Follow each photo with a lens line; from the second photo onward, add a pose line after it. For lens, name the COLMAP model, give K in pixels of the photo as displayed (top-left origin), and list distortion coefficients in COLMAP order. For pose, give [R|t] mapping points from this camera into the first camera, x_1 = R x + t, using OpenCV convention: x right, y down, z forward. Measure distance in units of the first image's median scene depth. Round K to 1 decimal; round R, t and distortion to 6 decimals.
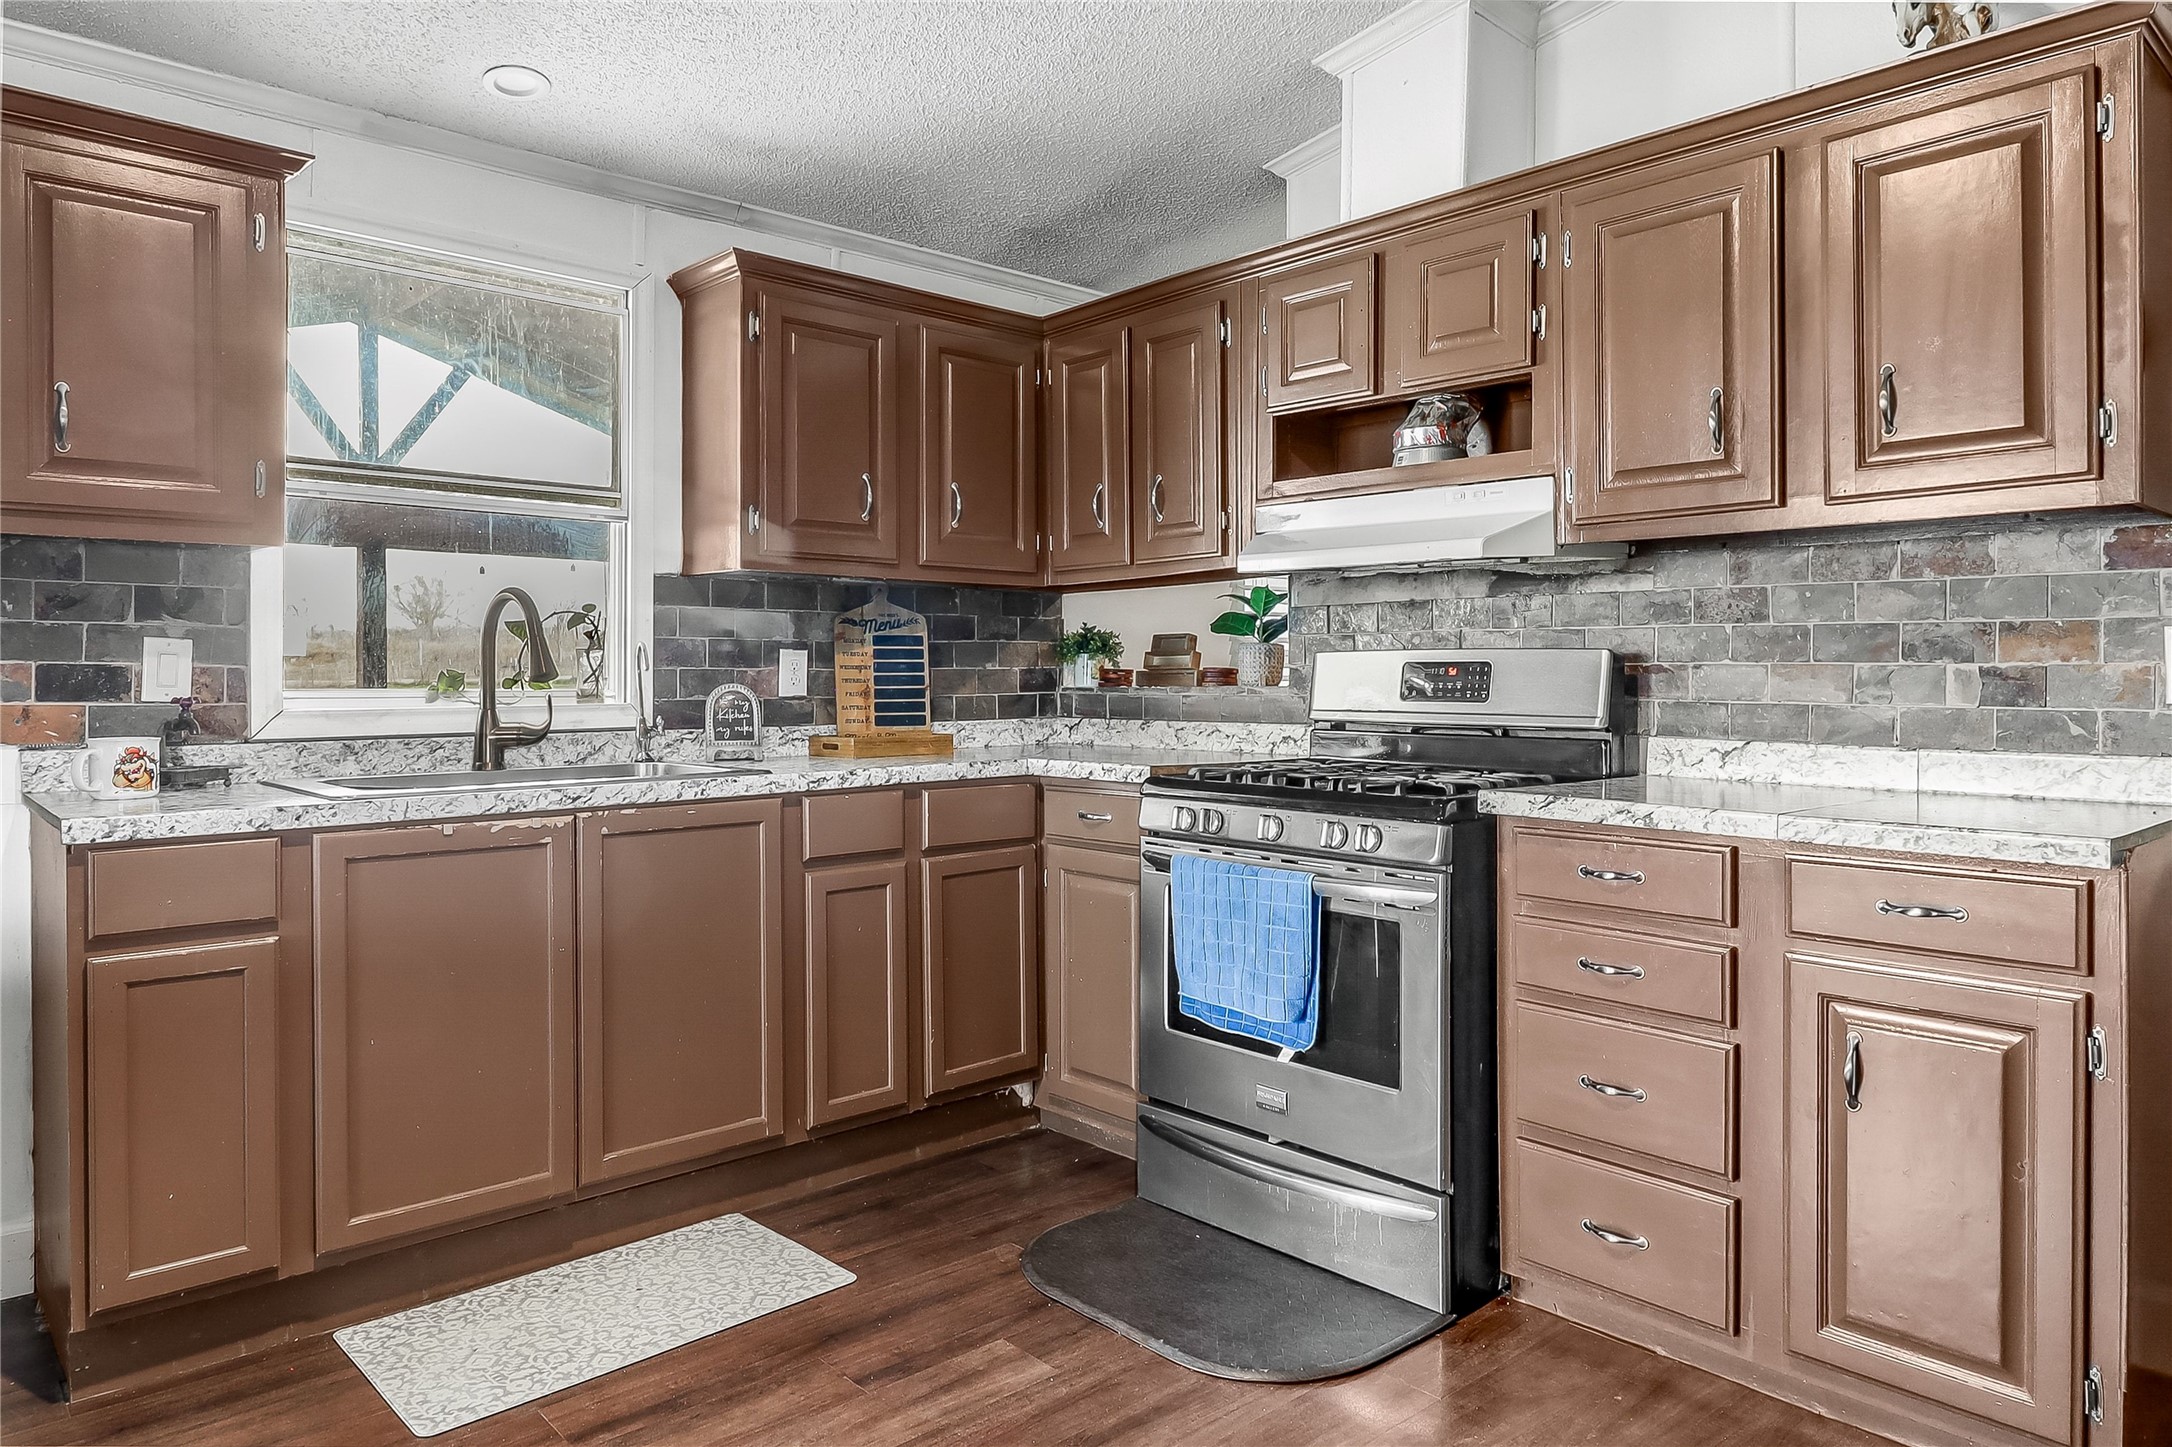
lens RADIAL K [[1377.2, 0, 1089.5], [0, 1377.2, 675.4], [0, 0, 1]] dist [0.001024, -0.000999]
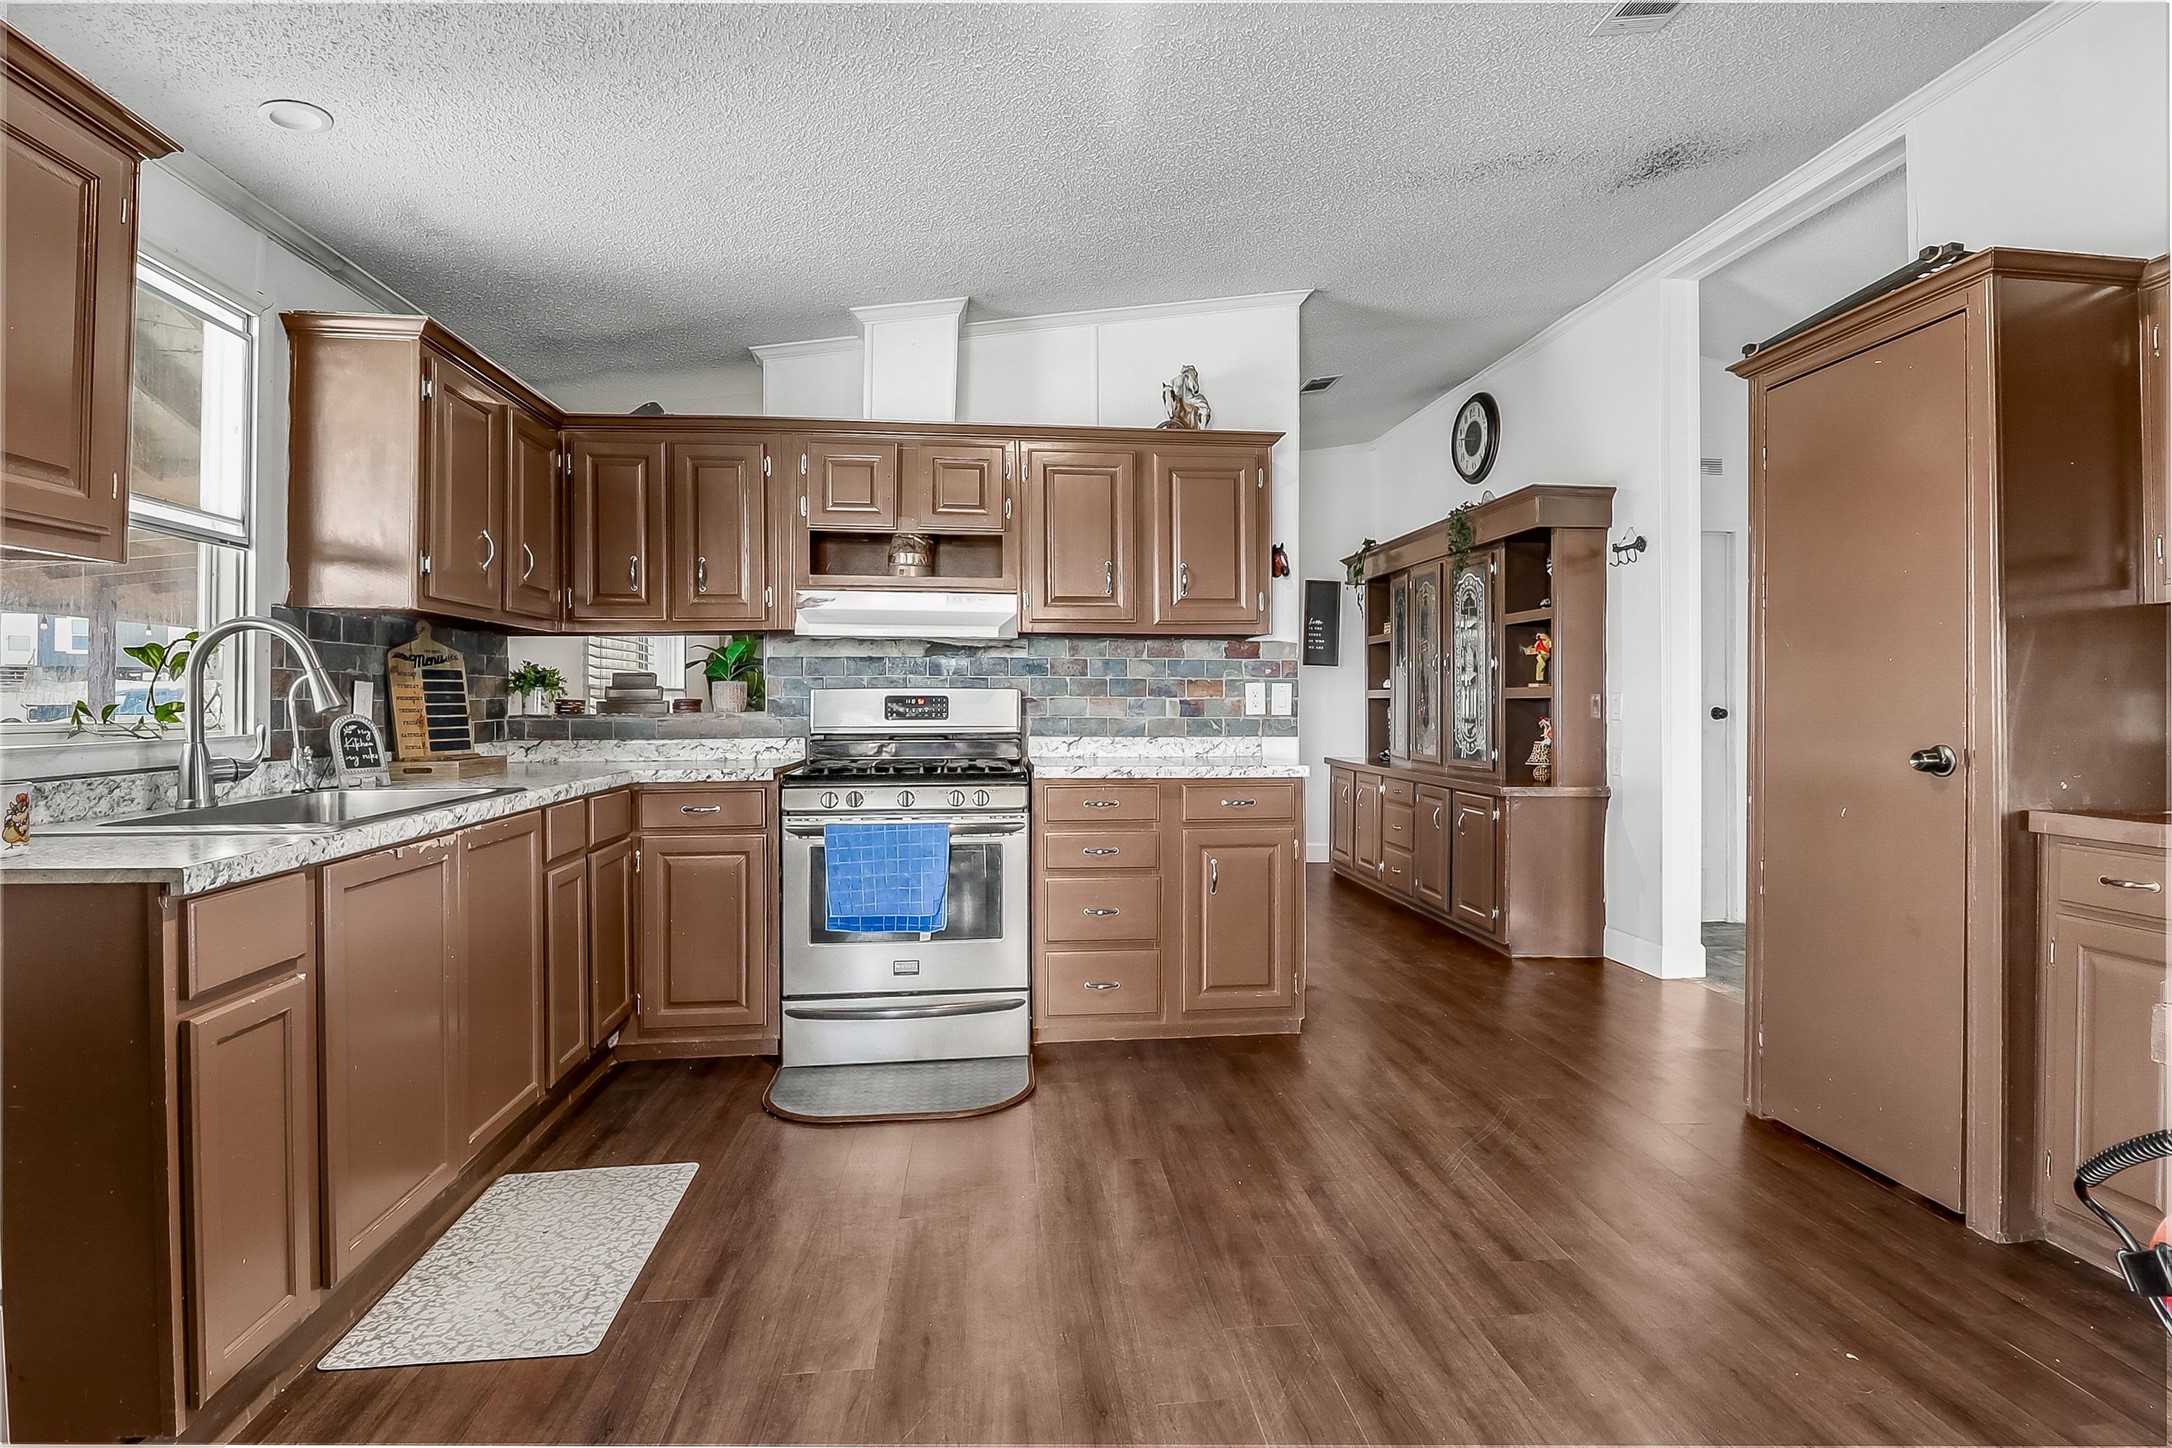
lens RADIAL K [[1041.1, 0, 1120.4], [0, 1041.1, 692.5], [0, 0, 1]] dist [0.001840, -0.015133]
pose [[0.587793, 0.006151, 0.808988, -0.585363], [0.002872, 0.999949, -0.009690, -0.000989], [-0.809006, 0.008019, 0.587746, 0.067152]]
